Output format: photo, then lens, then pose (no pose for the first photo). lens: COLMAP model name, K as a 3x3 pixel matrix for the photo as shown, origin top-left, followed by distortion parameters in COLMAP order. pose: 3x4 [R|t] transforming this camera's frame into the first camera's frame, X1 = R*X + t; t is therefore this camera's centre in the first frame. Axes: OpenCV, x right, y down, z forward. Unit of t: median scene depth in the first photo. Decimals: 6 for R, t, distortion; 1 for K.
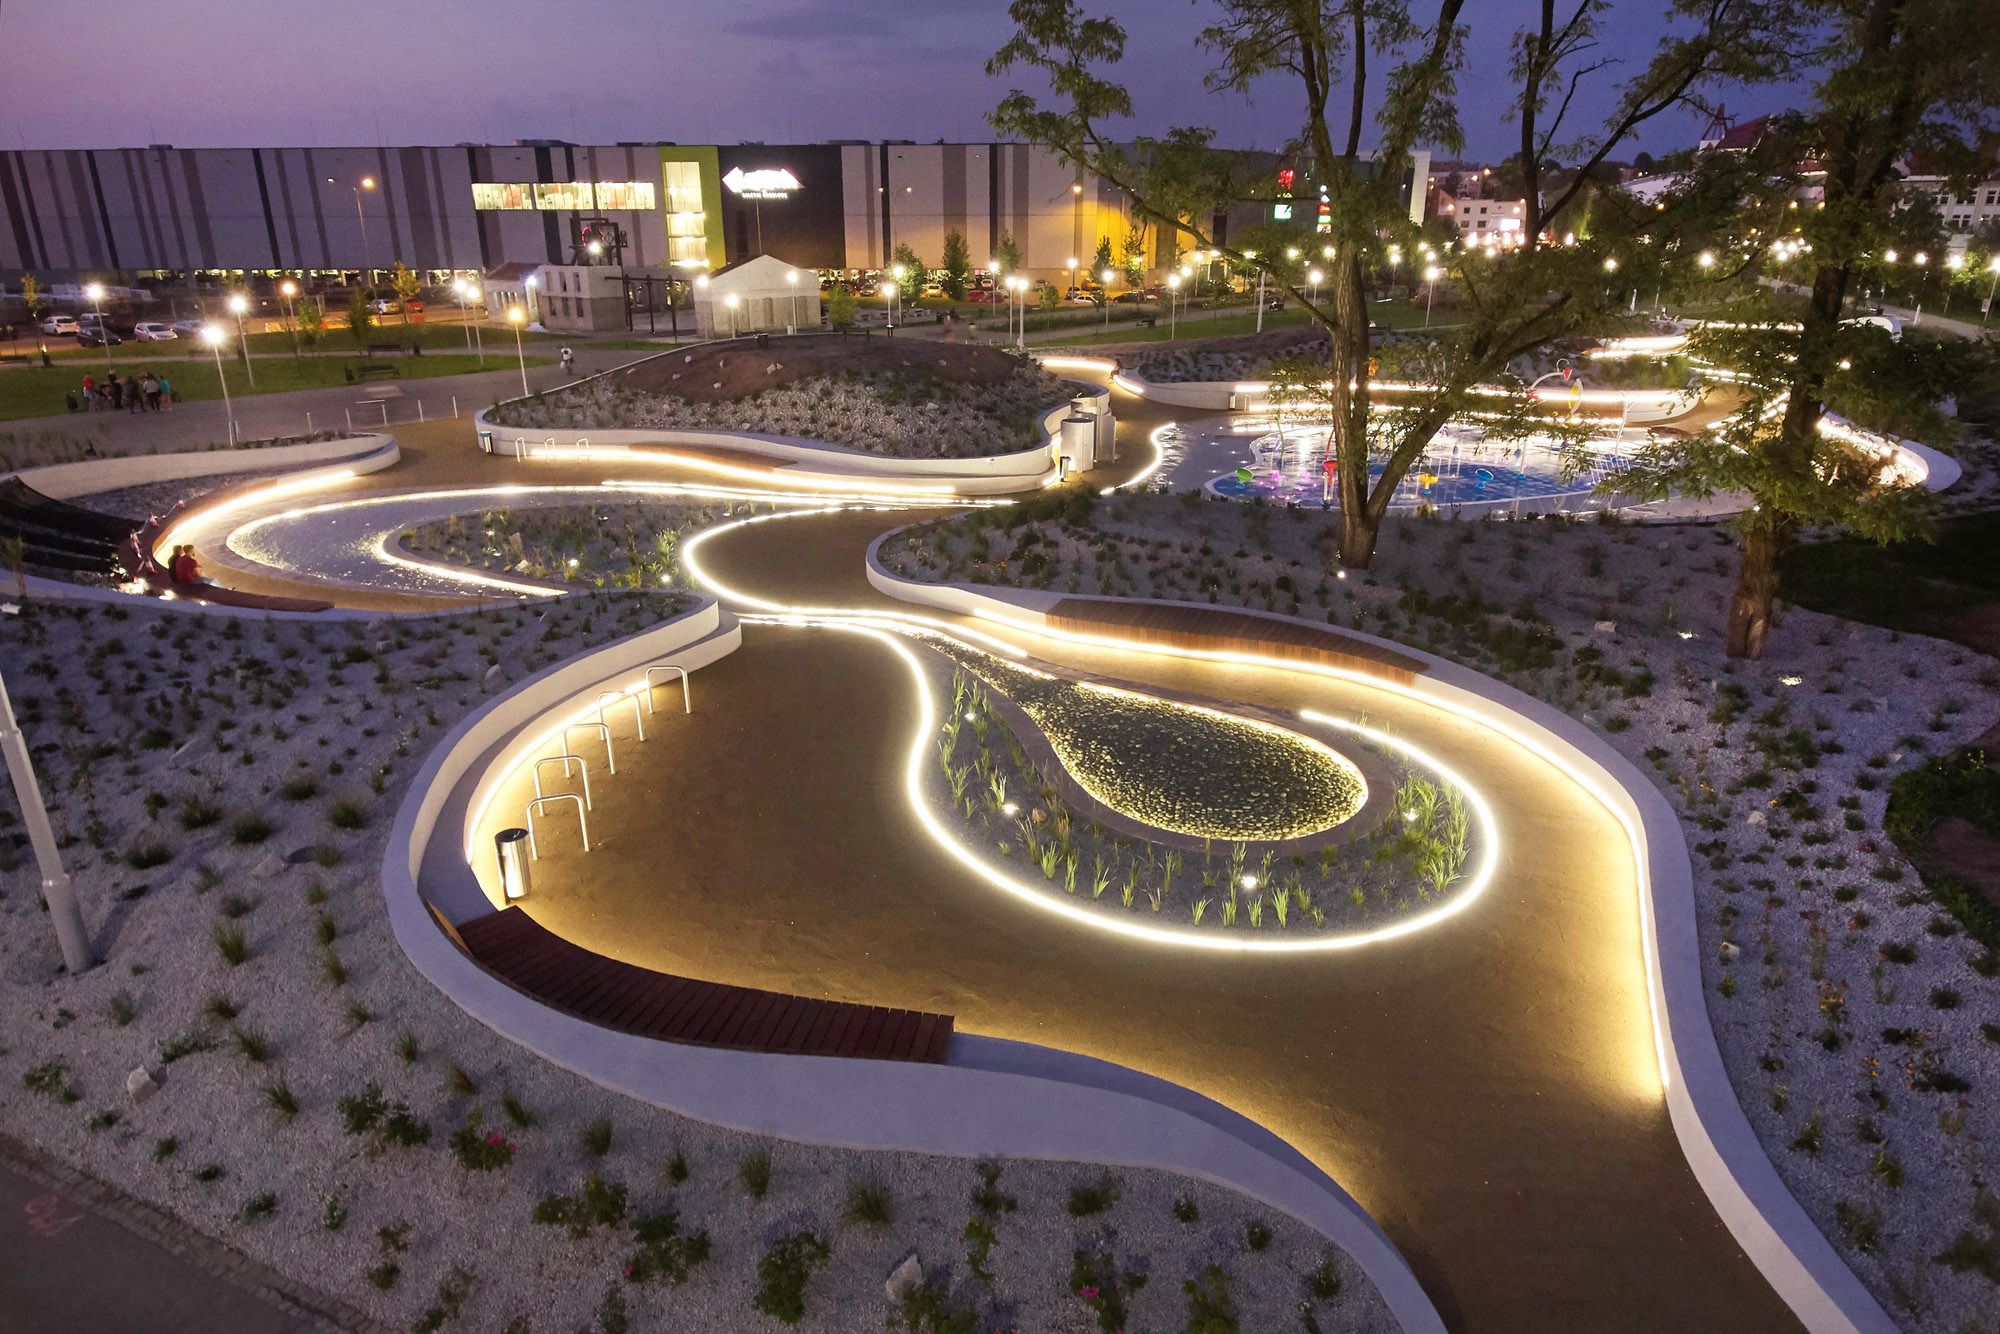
lens RADIAL K [[1178.8, 0, 1004.6], [0, 1178.8, 687.0], [0, 0, 1]] dist [-0.002586, -0.000503]
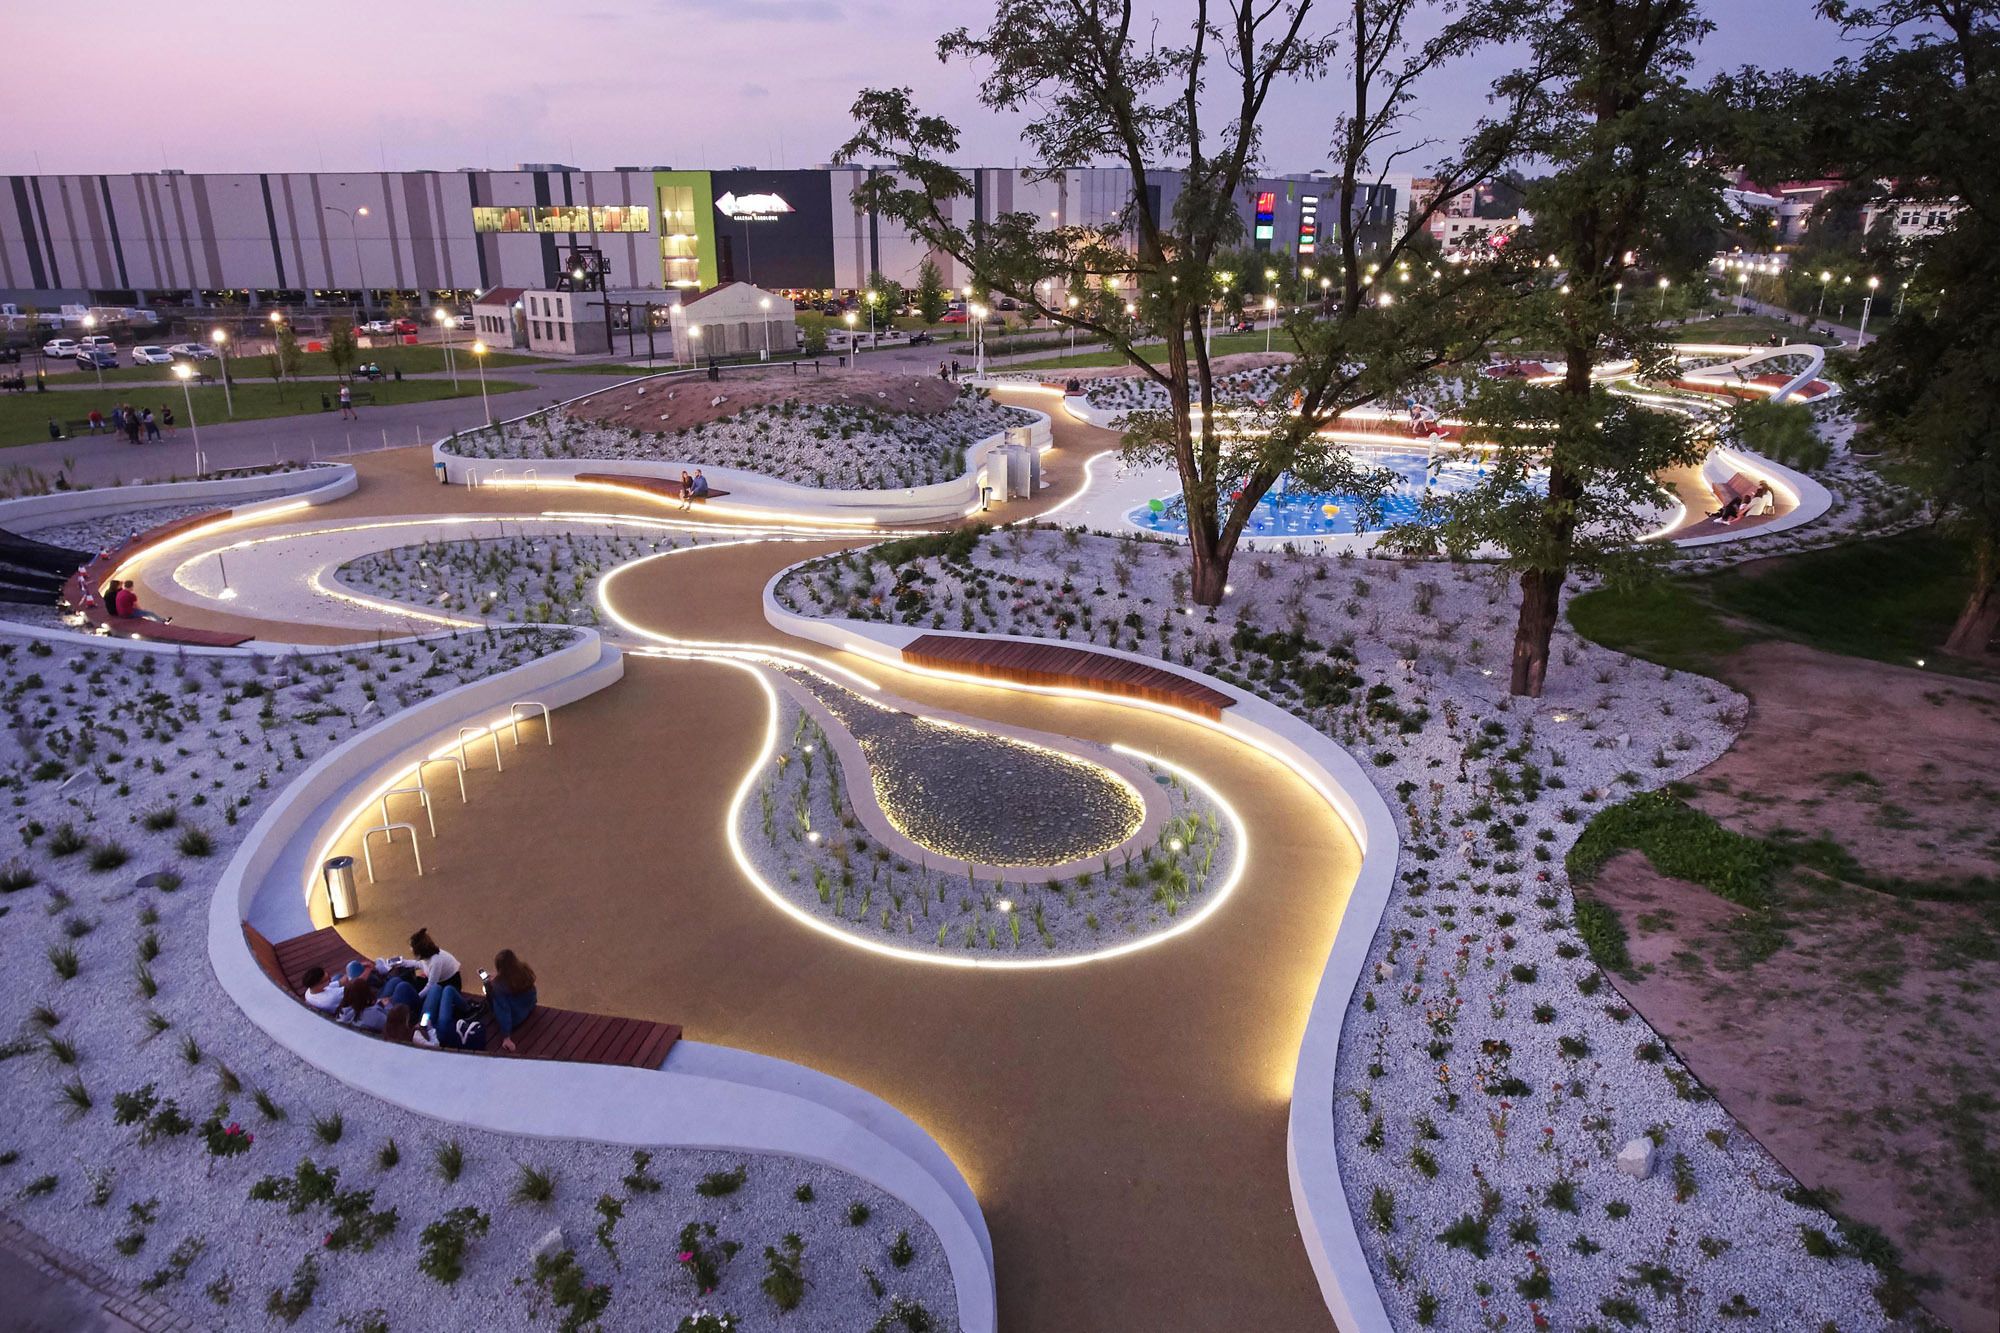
lens RADIAL K [[1178.8, 0, 1008.4], [0, 1178.8, 653.2], [0, 0, 1]] dist [-0.002586, -0.000503]
pose [[0.999983, 0.001536, -0.005702, 0.148222], [-0.001728, 0.999425, -0.033875, -0.024165], [0.005647, 0.033884, 0.999410, -0.083646]]
